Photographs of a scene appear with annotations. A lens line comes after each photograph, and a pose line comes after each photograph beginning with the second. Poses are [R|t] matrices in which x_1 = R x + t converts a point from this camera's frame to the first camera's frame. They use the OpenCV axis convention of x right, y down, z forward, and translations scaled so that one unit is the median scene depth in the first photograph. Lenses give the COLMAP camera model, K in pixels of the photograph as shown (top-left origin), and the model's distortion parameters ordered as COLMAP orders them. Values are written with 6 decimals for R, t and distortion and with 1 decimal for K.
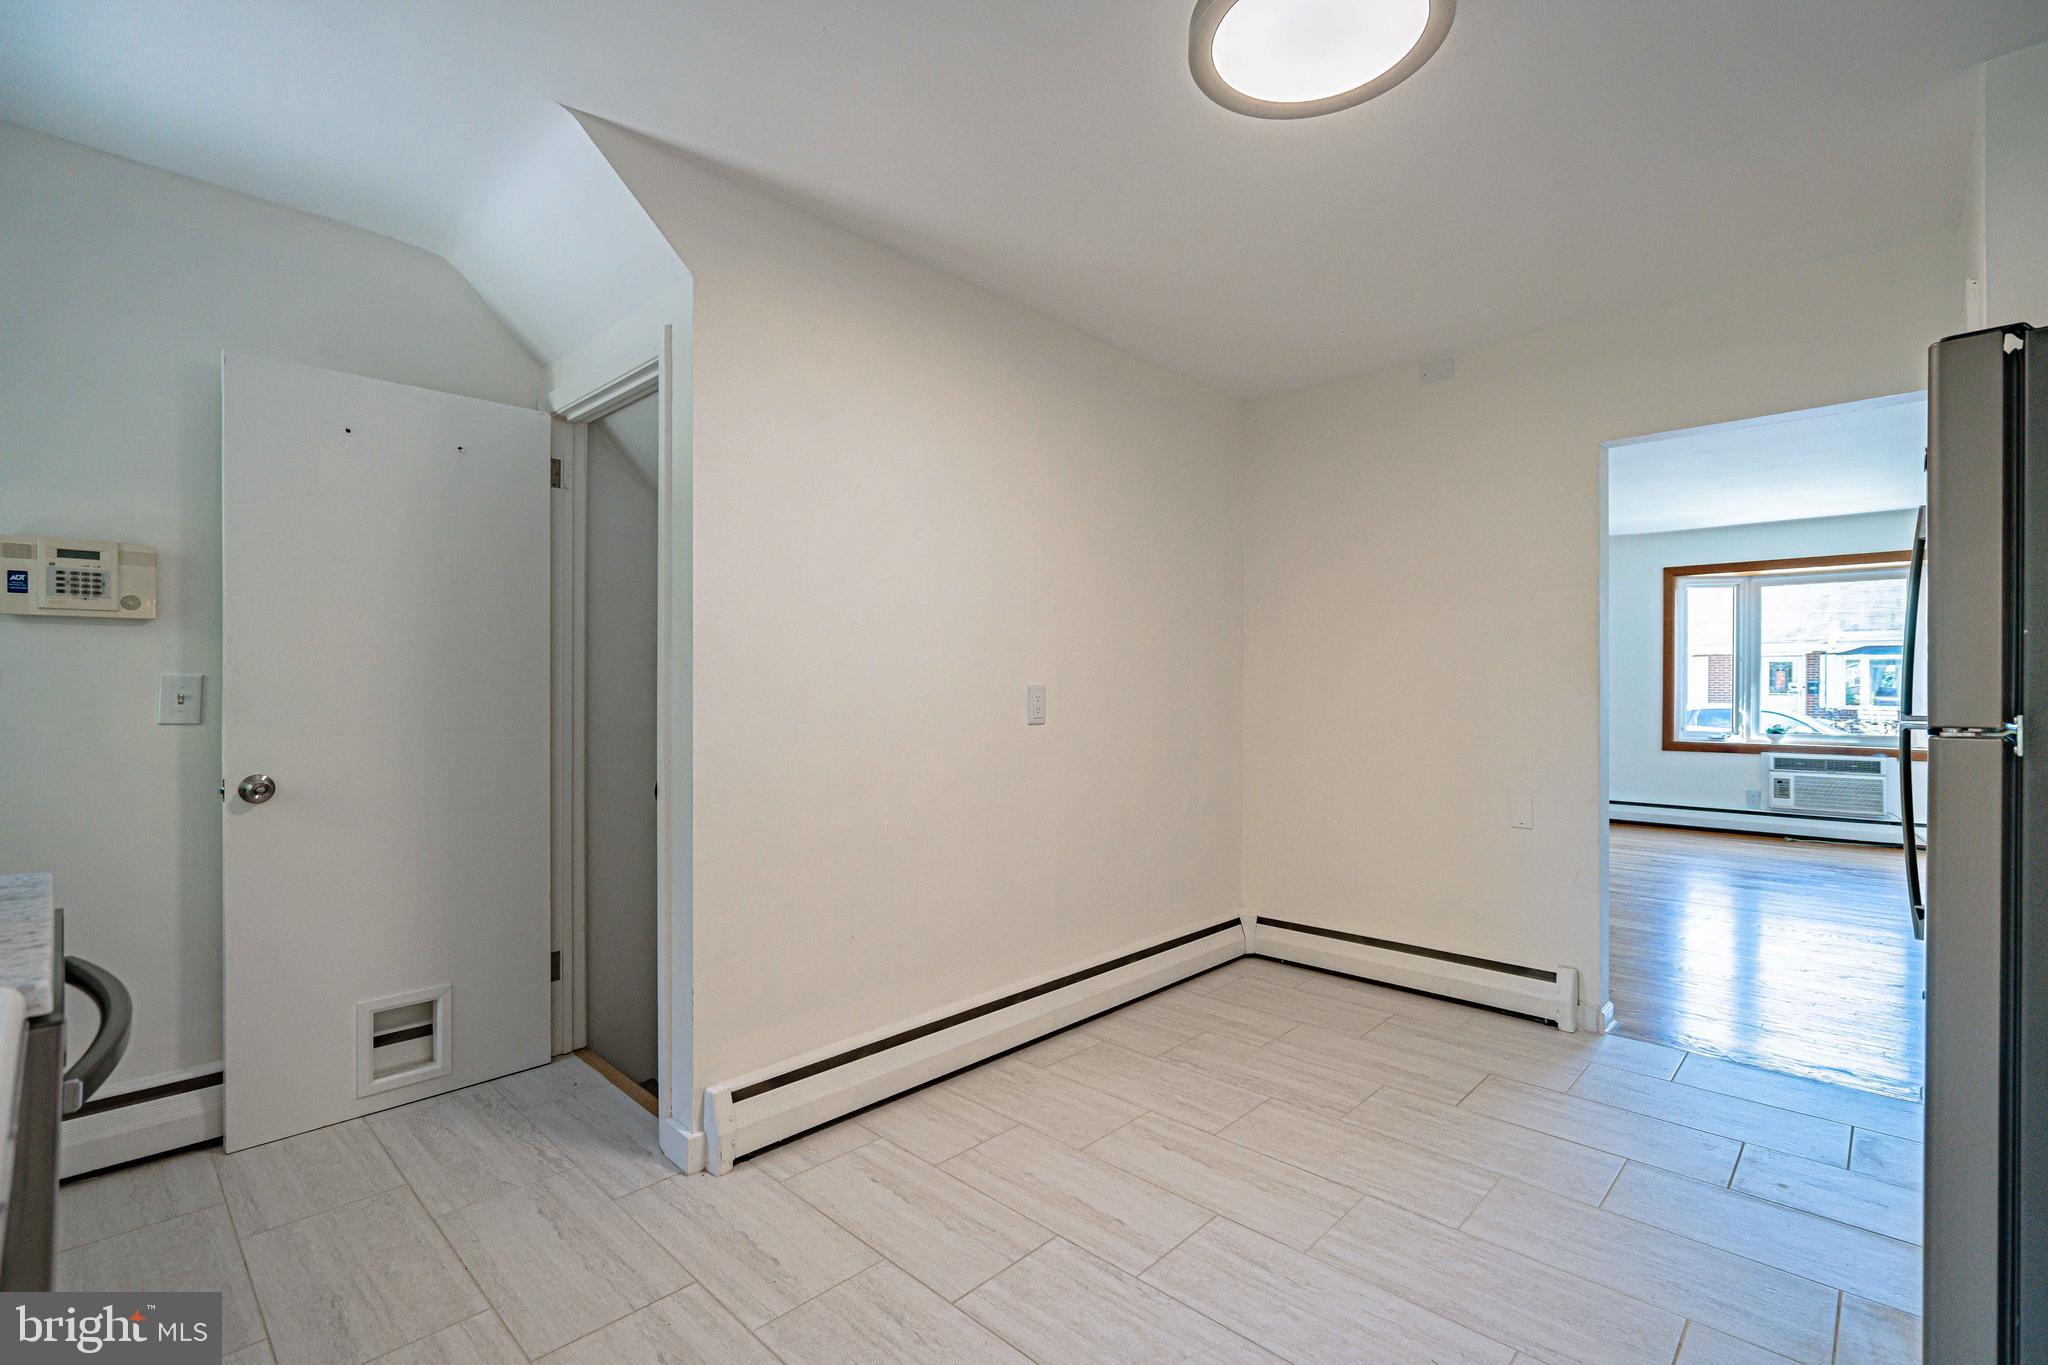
lens RADIAL K [[907.3, 0, 1032.6], [0, 907.3, 686.4], [0, 0, 1]] dist [-0.003227, -0.000134]
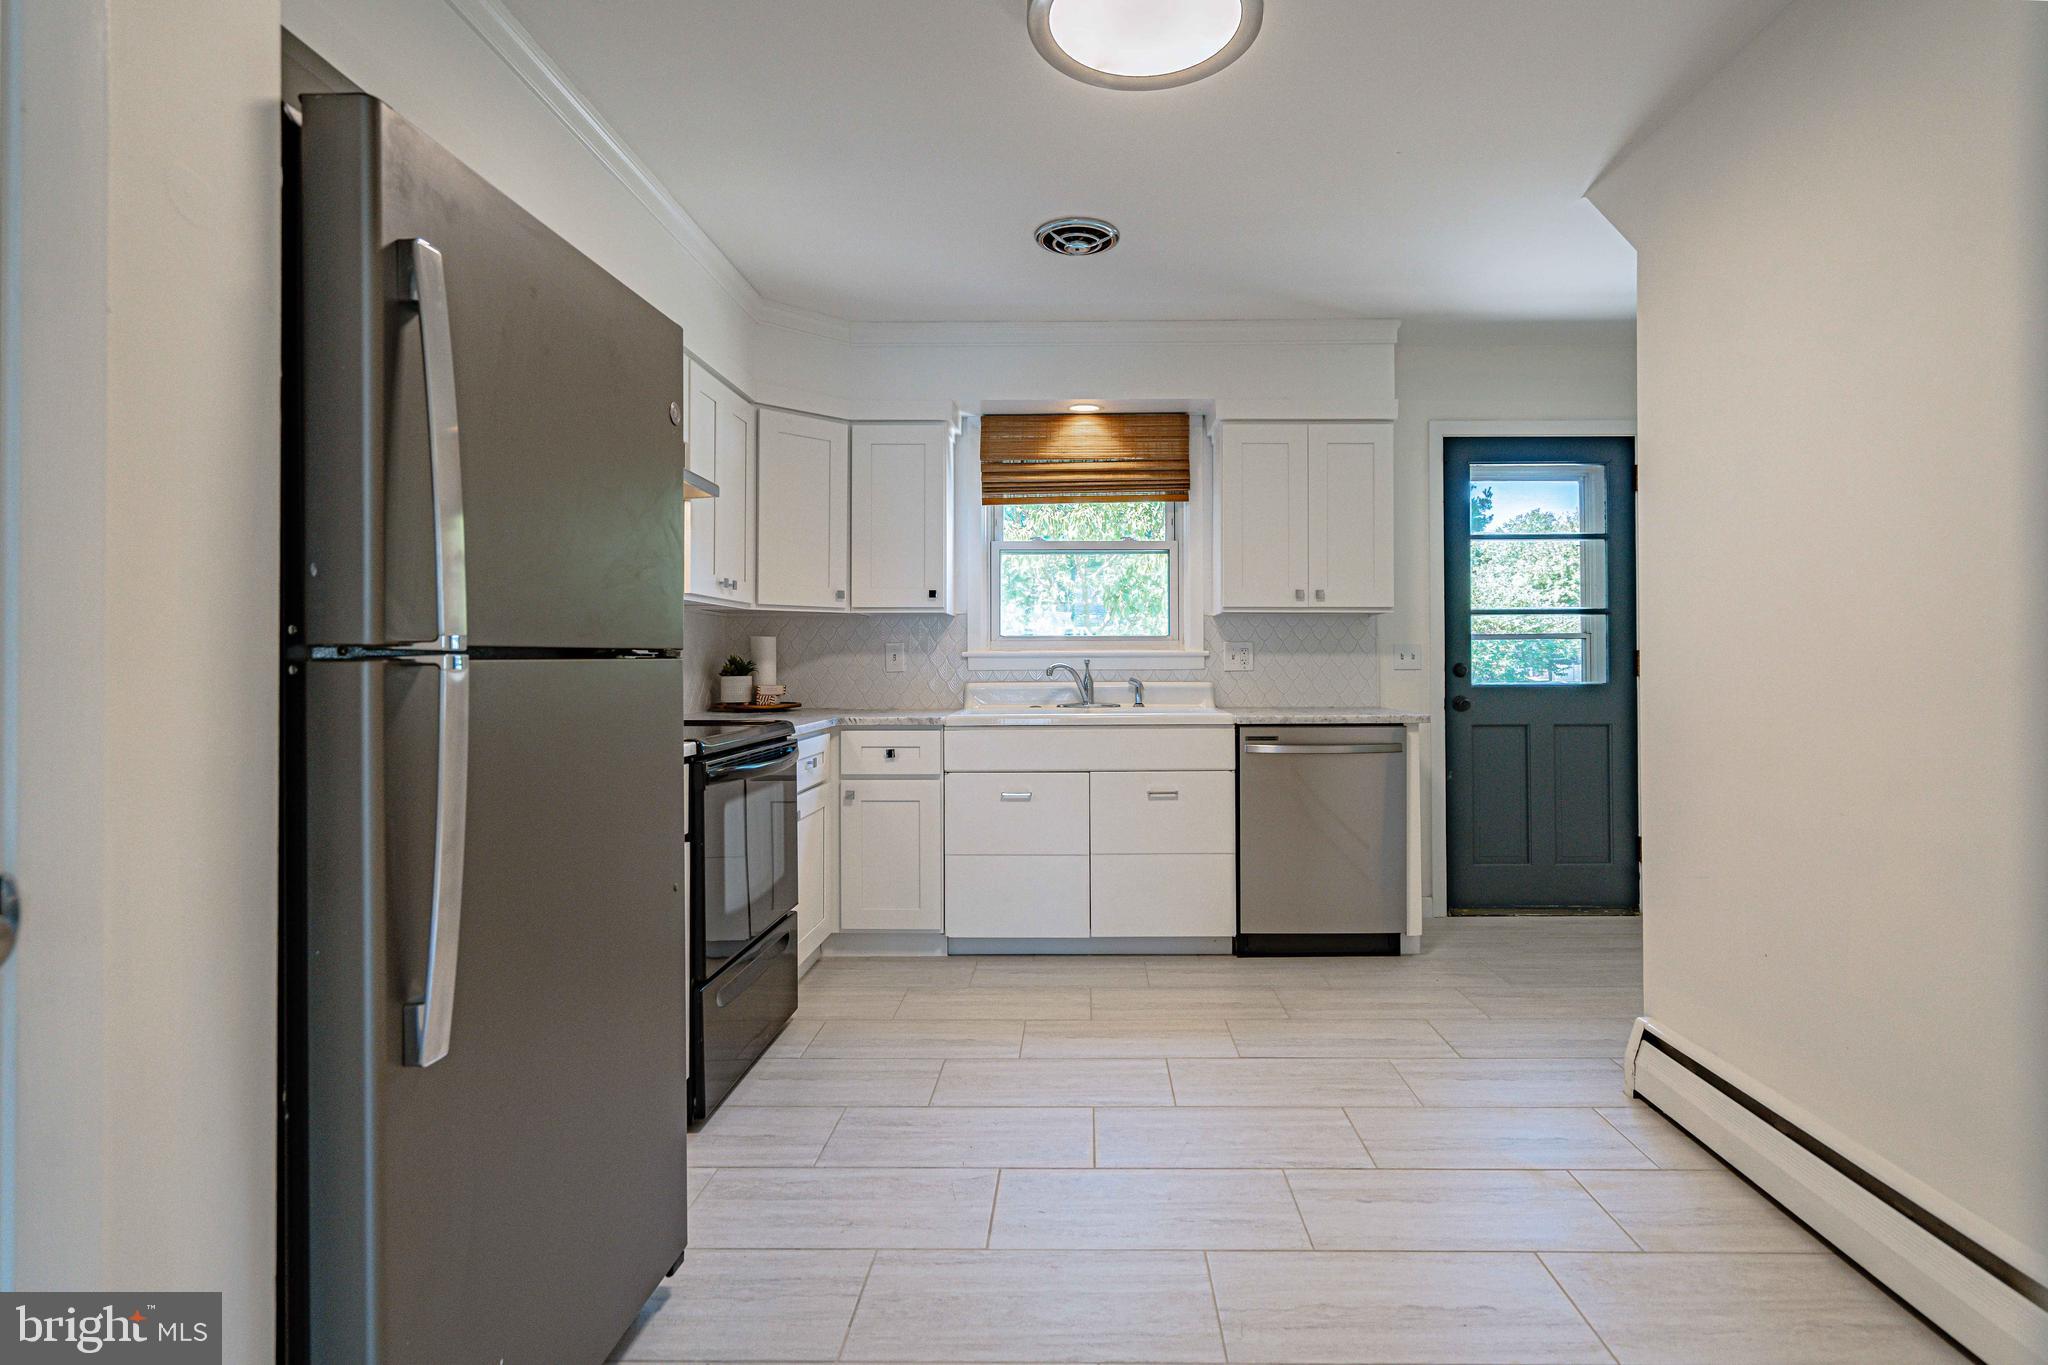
lens RADIAL K [[1075.9, 0, 1079.4], [0, 1075.9, 666.4], [0, 0, 1]] dist [0.000268, 0.000286]
pose [[-0.732612, 0.000321, -0.680647, 1.125947], [-0.000858, 0.999999, 0.001396, 0.046390], [0.680646, 0.001607, -0.732610, 1.710655]]
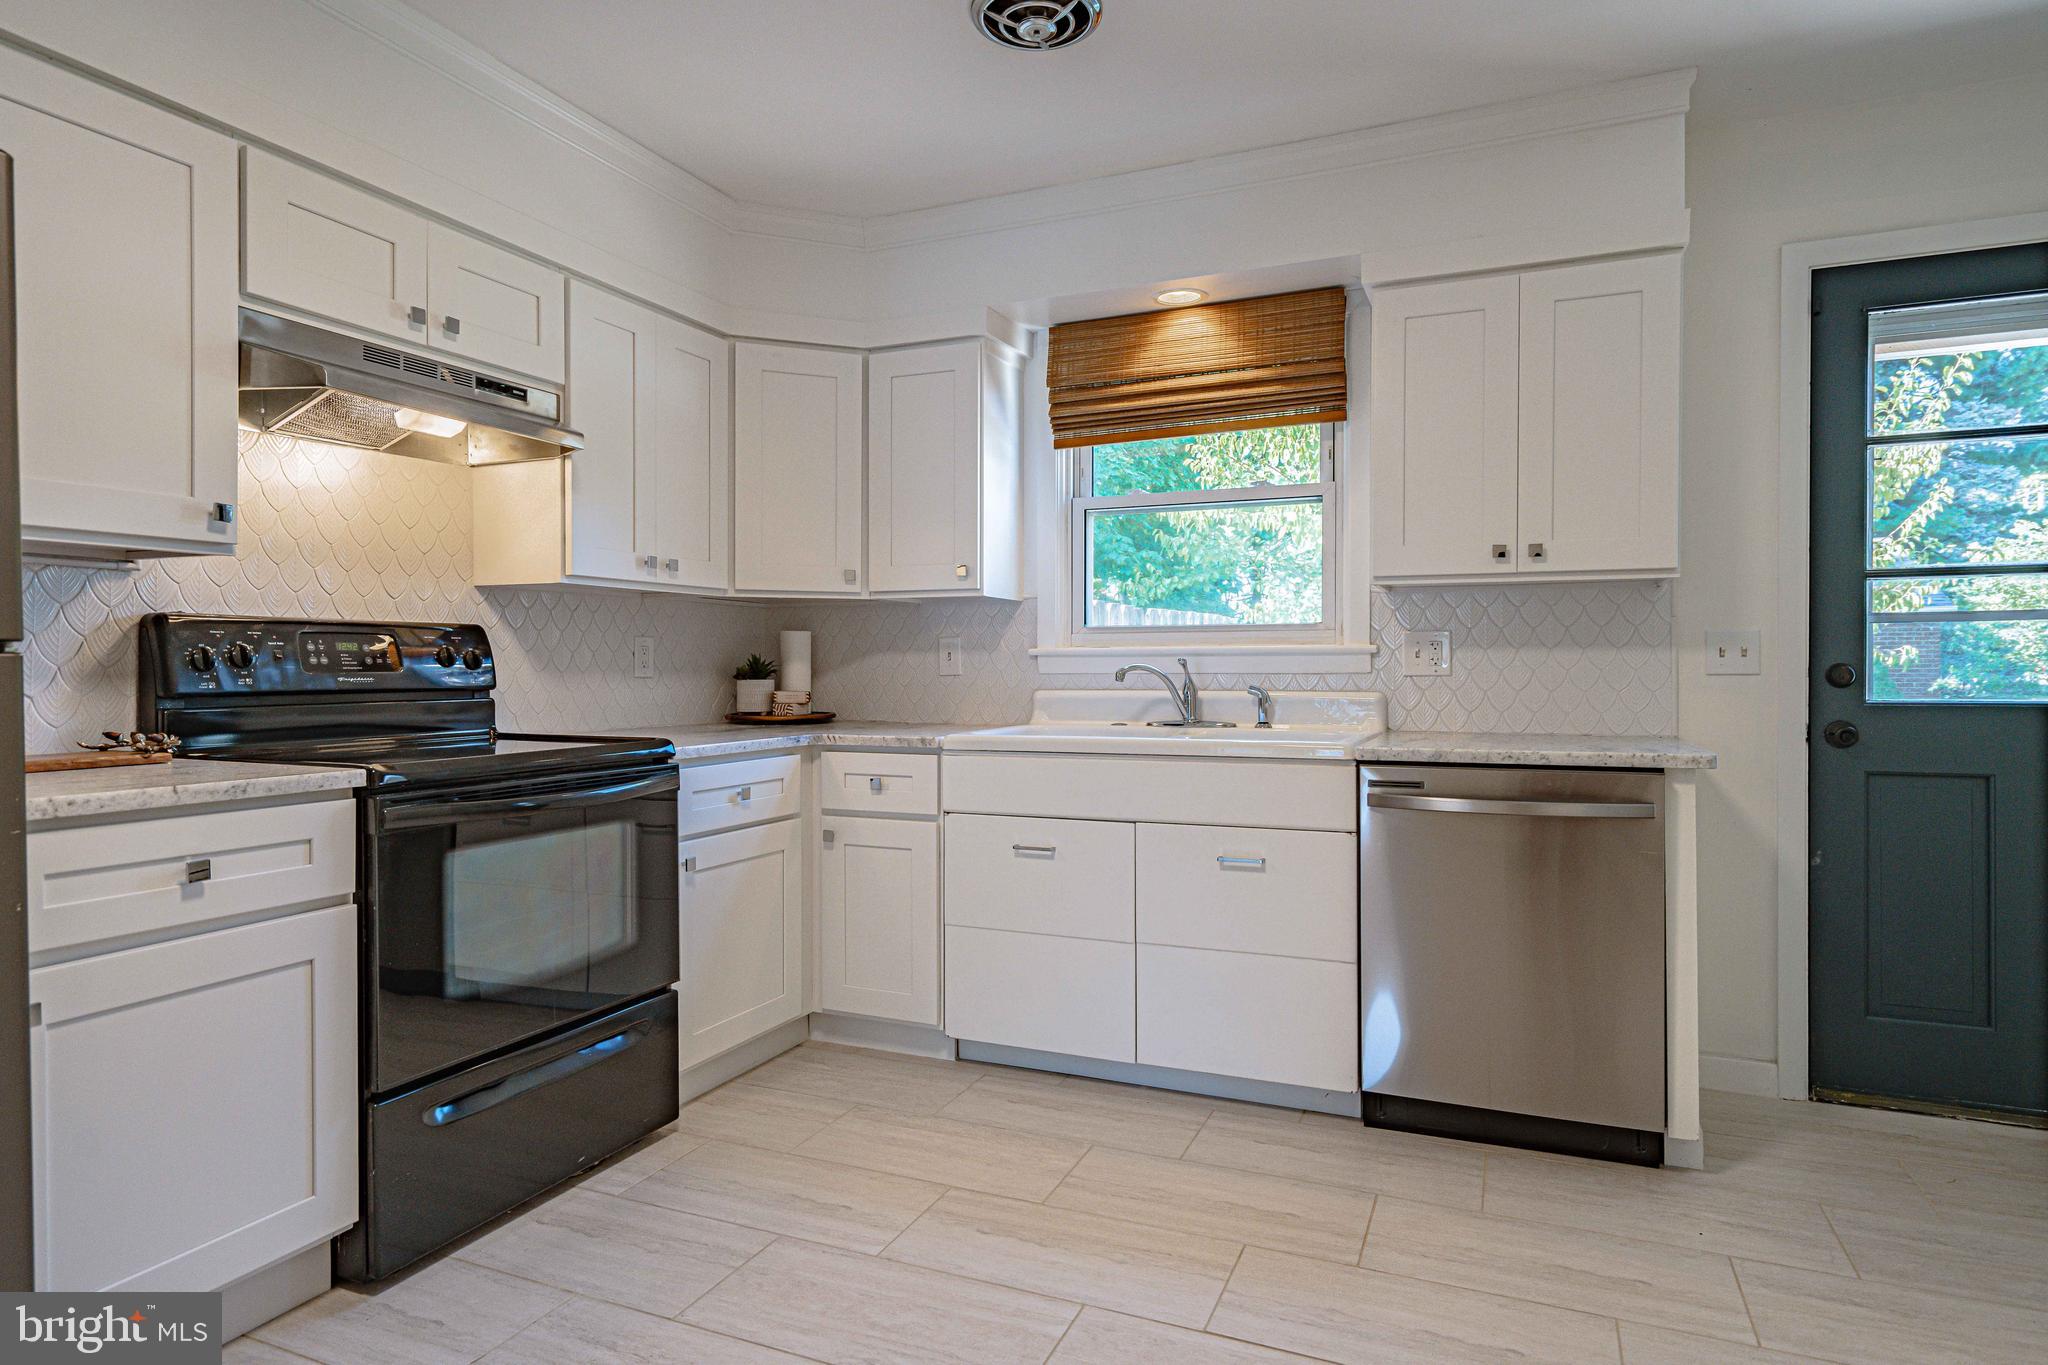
lens RADIAL K [[1179.8, 0, 997.2], [0, 1179.8, 687.1], [0, 0, 1]] dist [0.002487, 0.000680]
pose [[-0.948081, 0.003570, -0.318008, 0.372653], [-0.001827, 0.999859, 0.016669, 0.048696], [0.318022, 0.016385, -0.947942, 1.618097]]
